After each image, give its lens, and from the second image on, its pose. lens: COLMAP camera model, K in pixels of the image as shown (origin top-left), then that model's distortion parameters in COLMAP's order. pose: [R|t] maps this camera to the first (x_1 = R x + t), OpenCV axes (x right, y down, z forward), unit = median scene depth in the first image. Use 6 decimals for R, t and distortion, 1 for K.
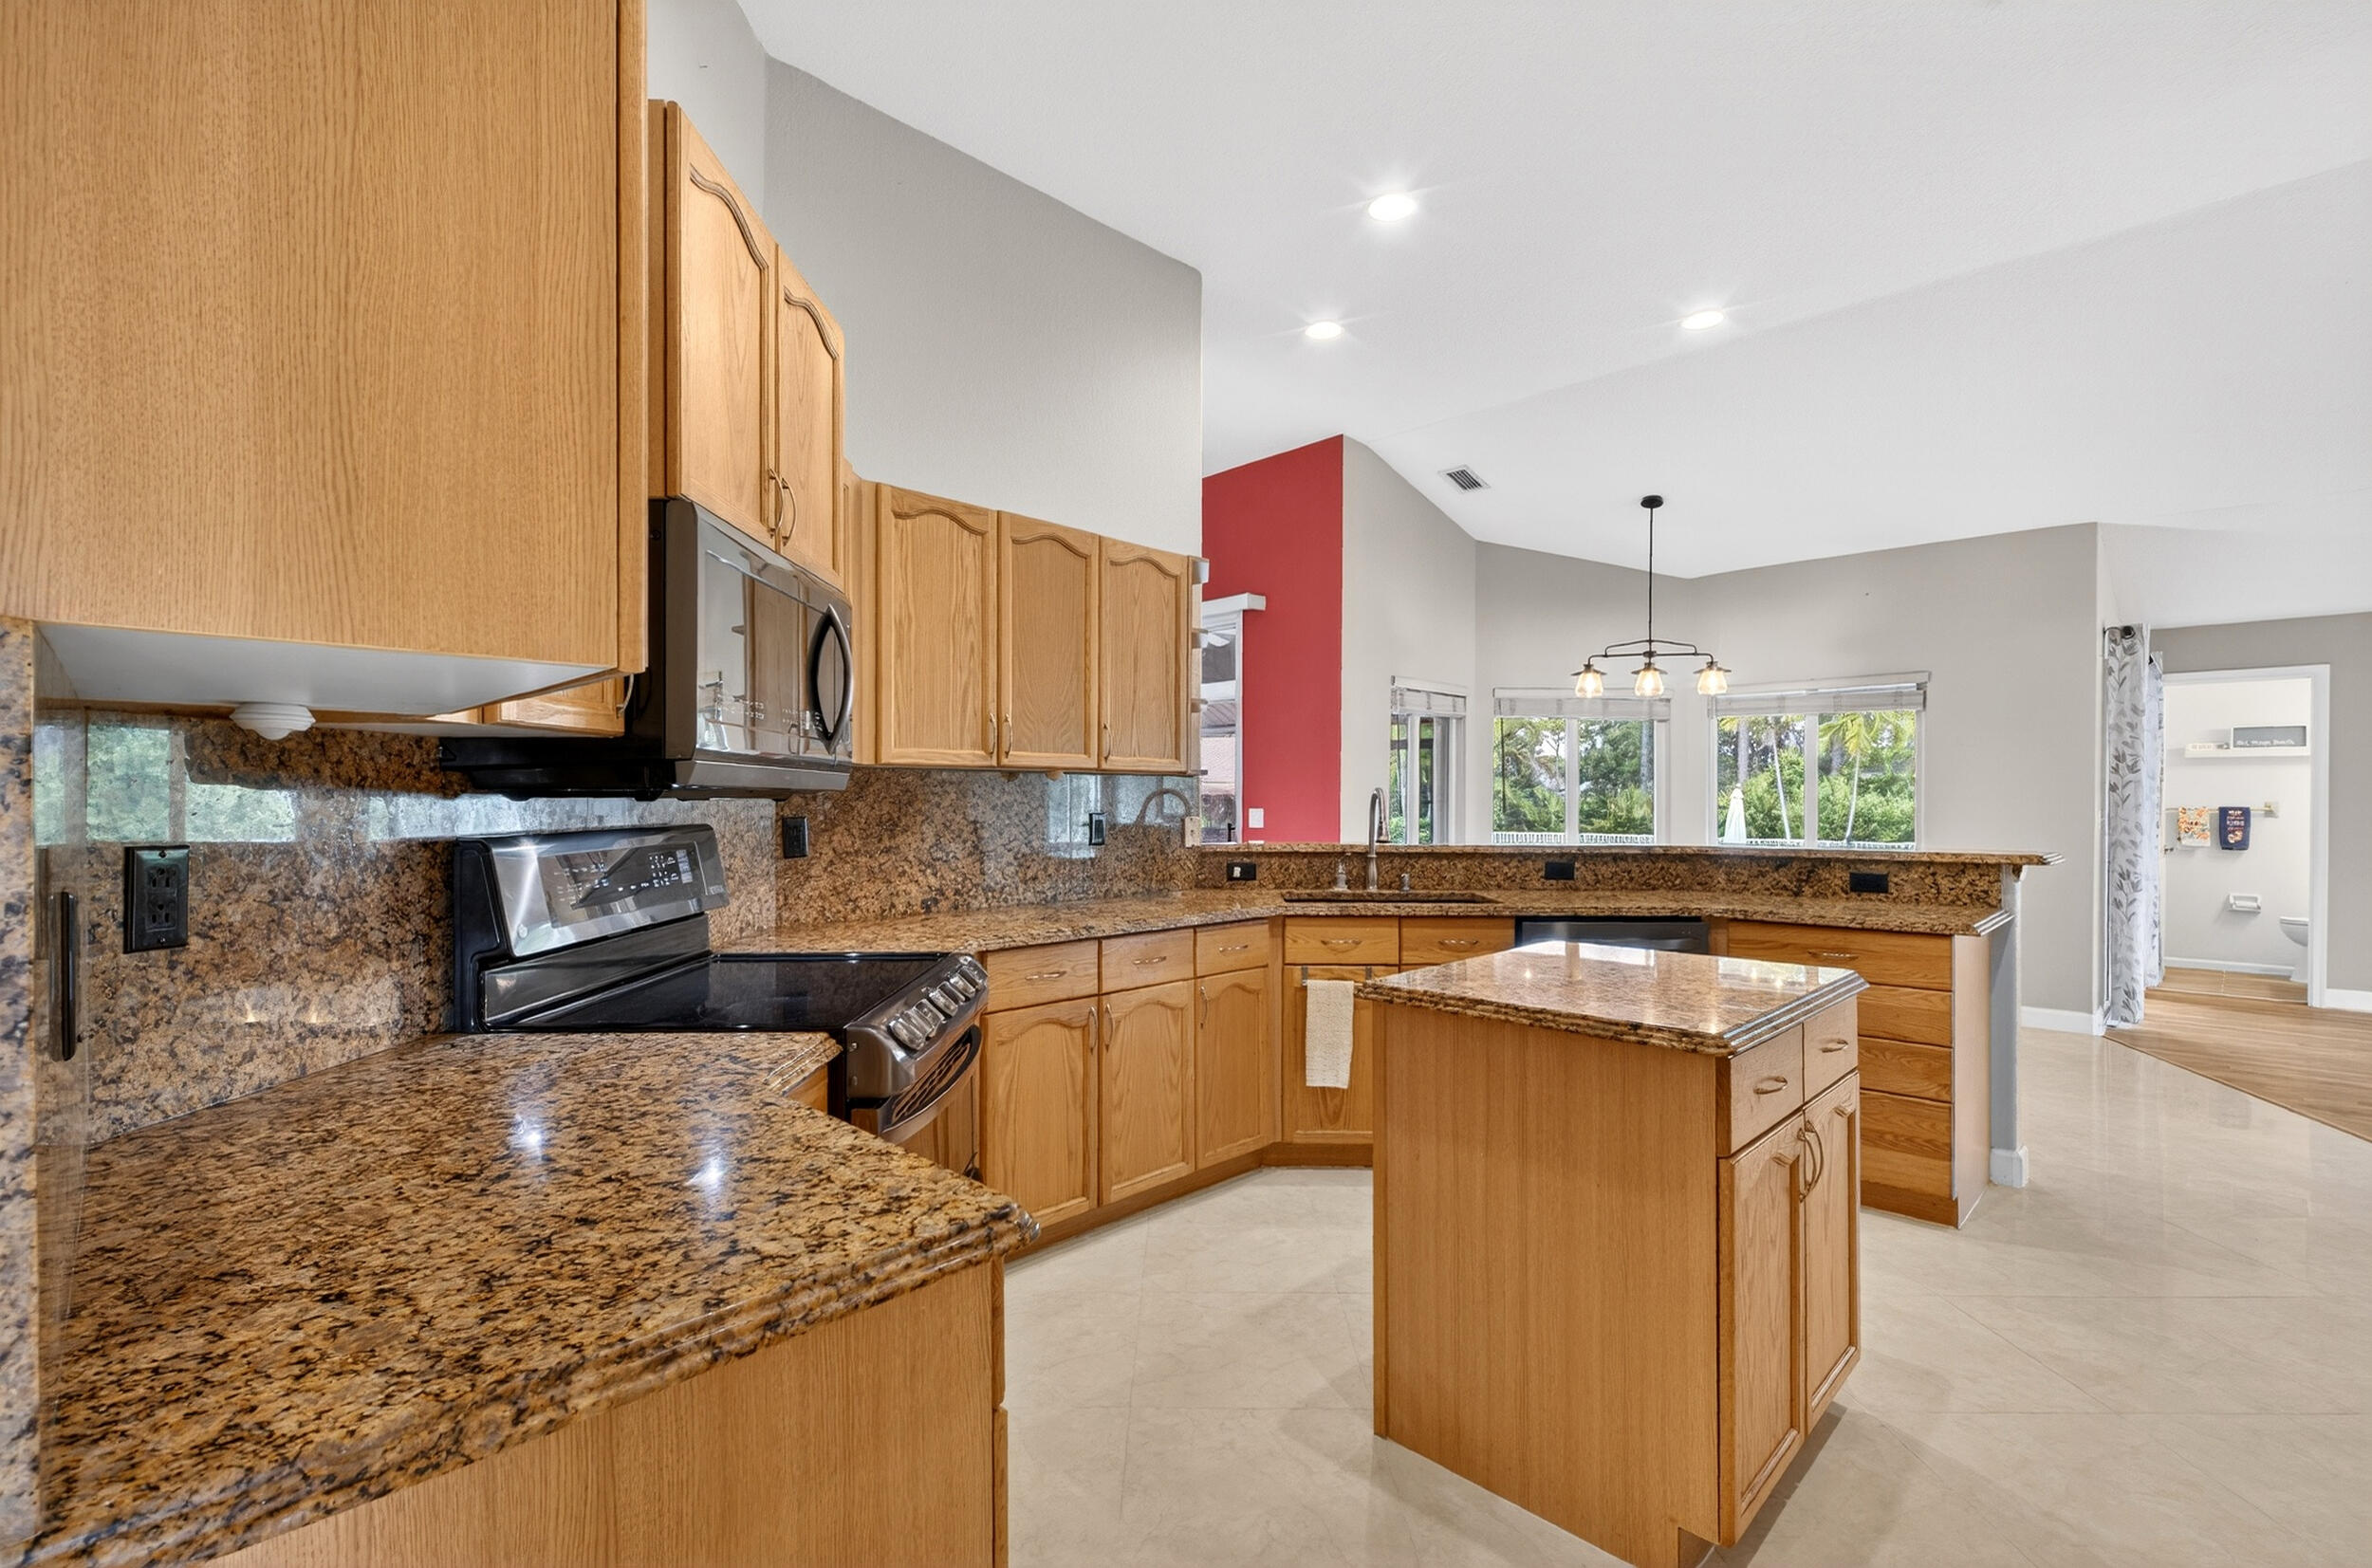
lens RADIAL K [[1038.0, 0, 1185.7], [0, 1038.0, 801.1], [0, 0, 1]] dist [0.001145, -0.000535]
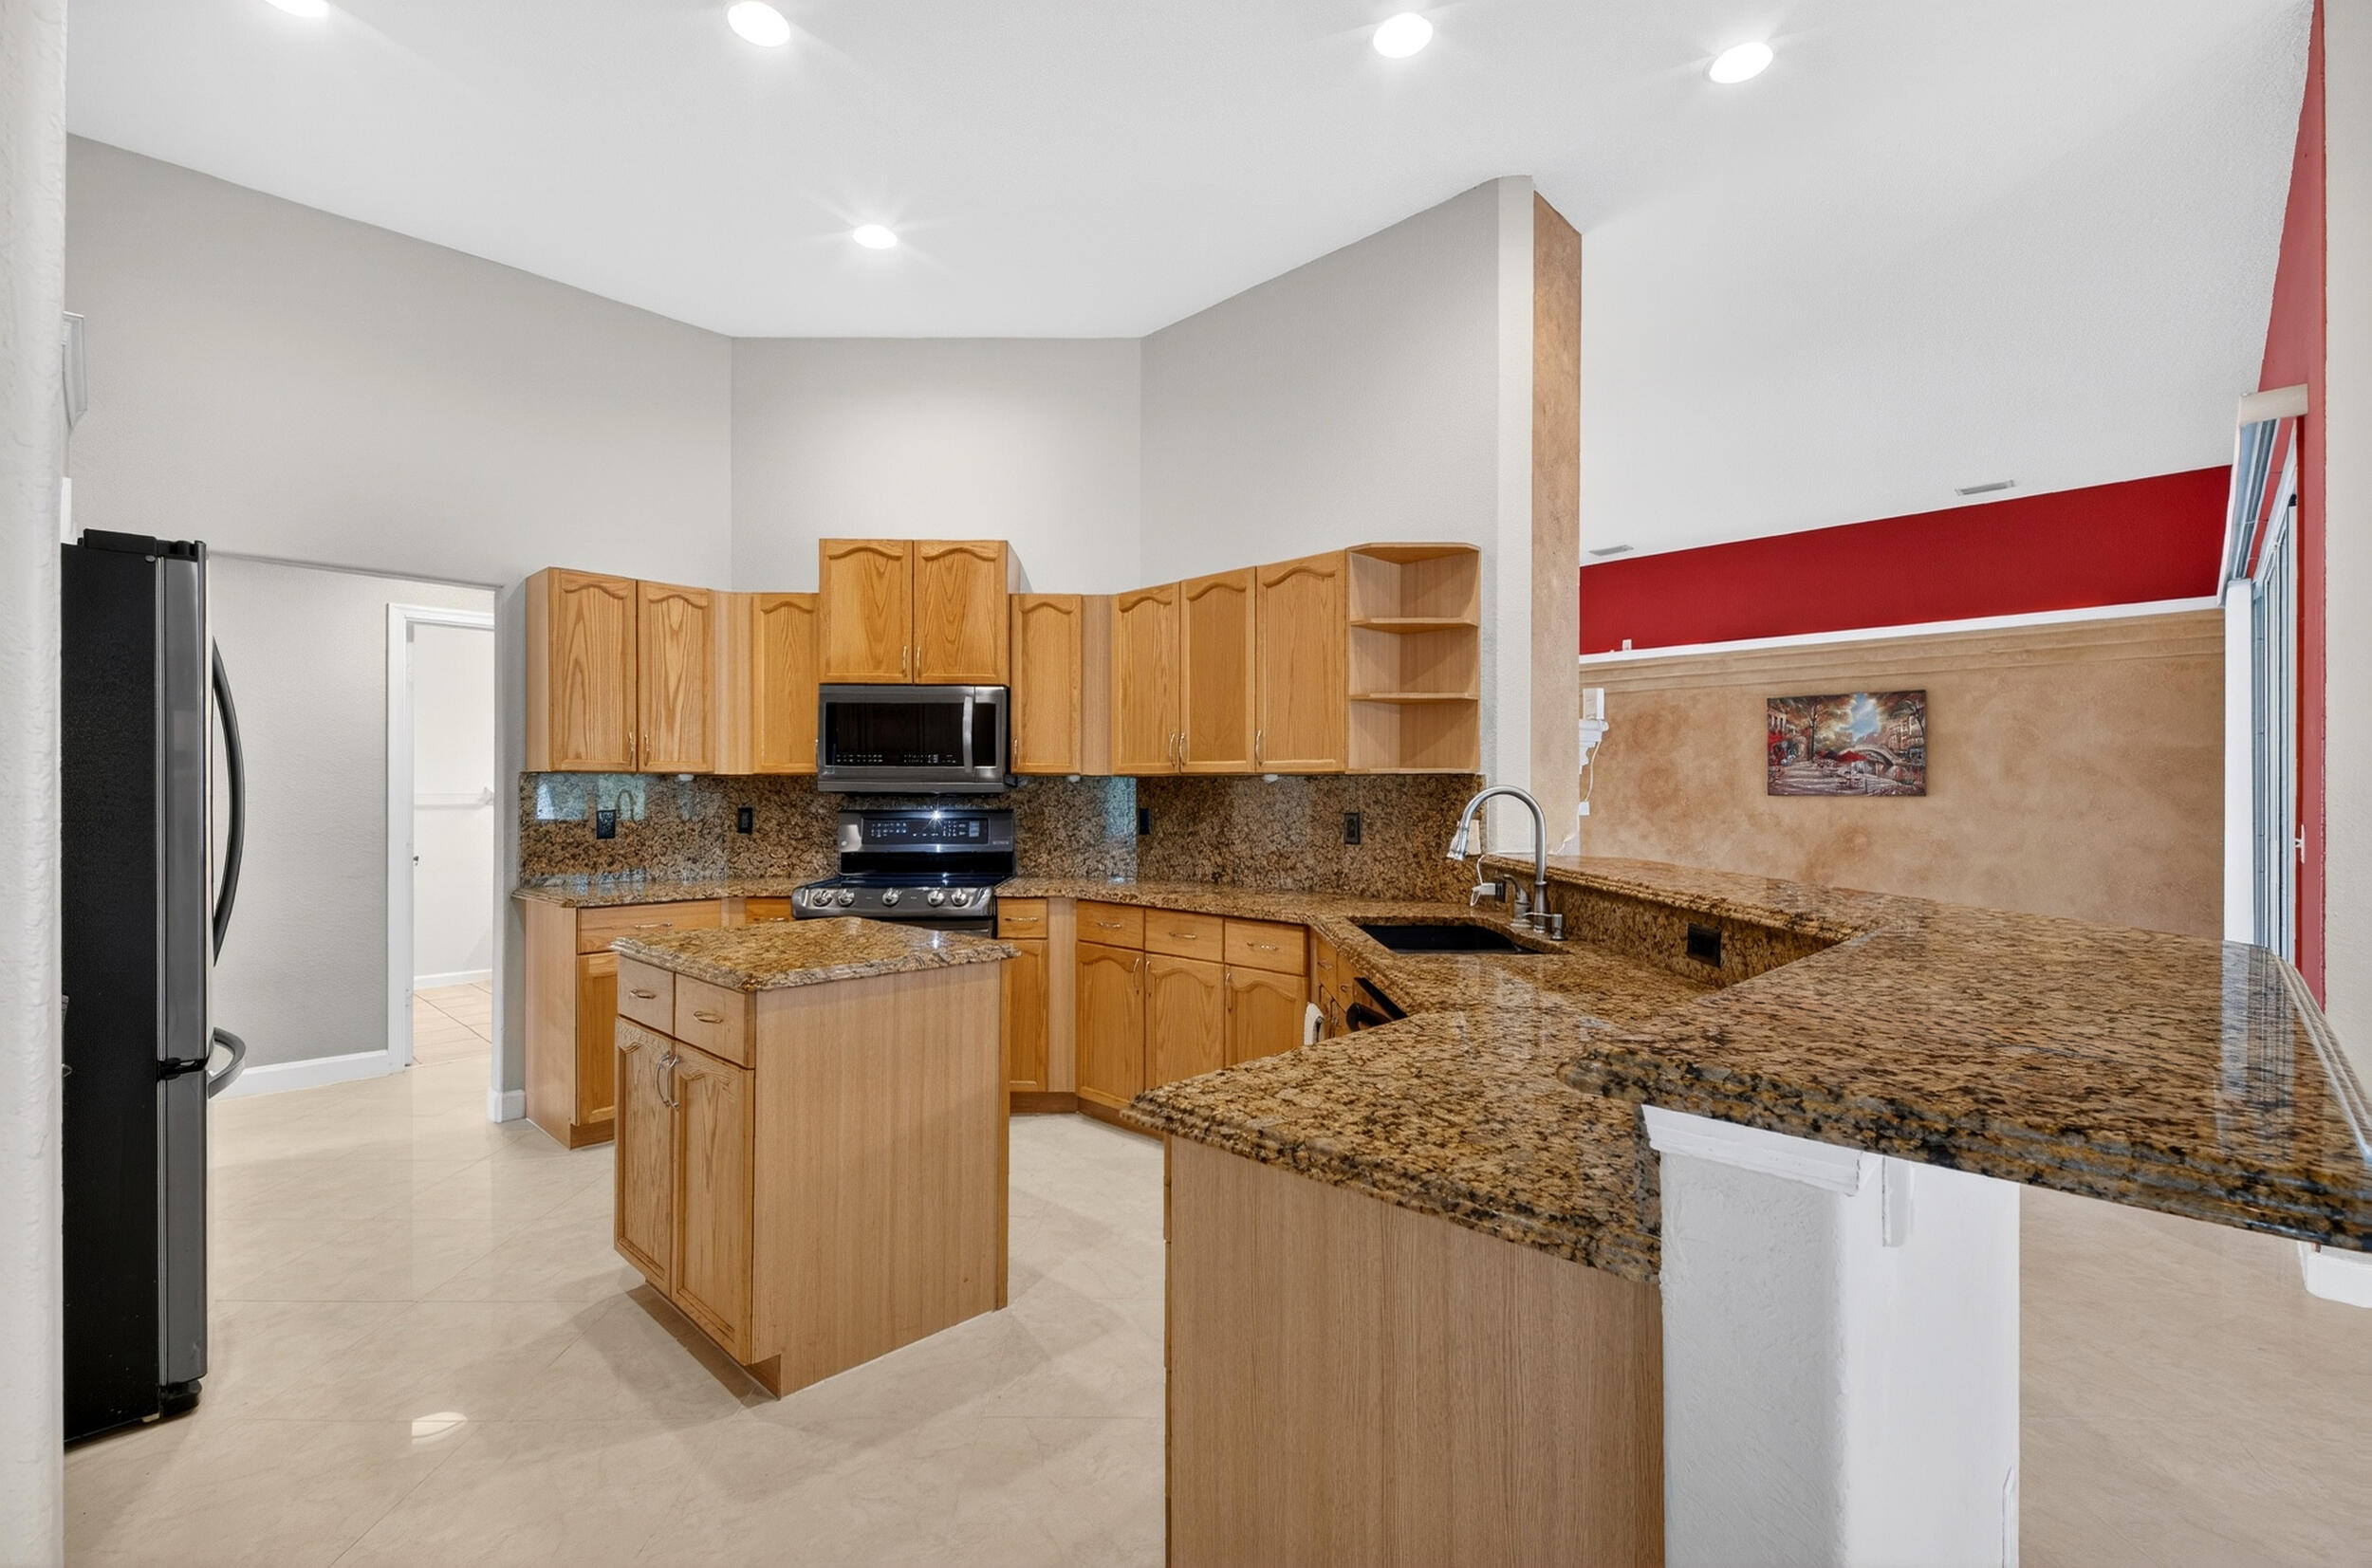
lens RADIAL K [[1038.0, 0, 1185.7], [0, 1038.0, 801.1], [0, 0, 1]] dist [0.001145, -0.000535]
pose [[0.019651, 0.016547, -0.999670, 1.140851], [-0.003943, 0.999857, 0.016472, -0.020961], [0.999799, 0.003618, 0.019714, 0.975082]]
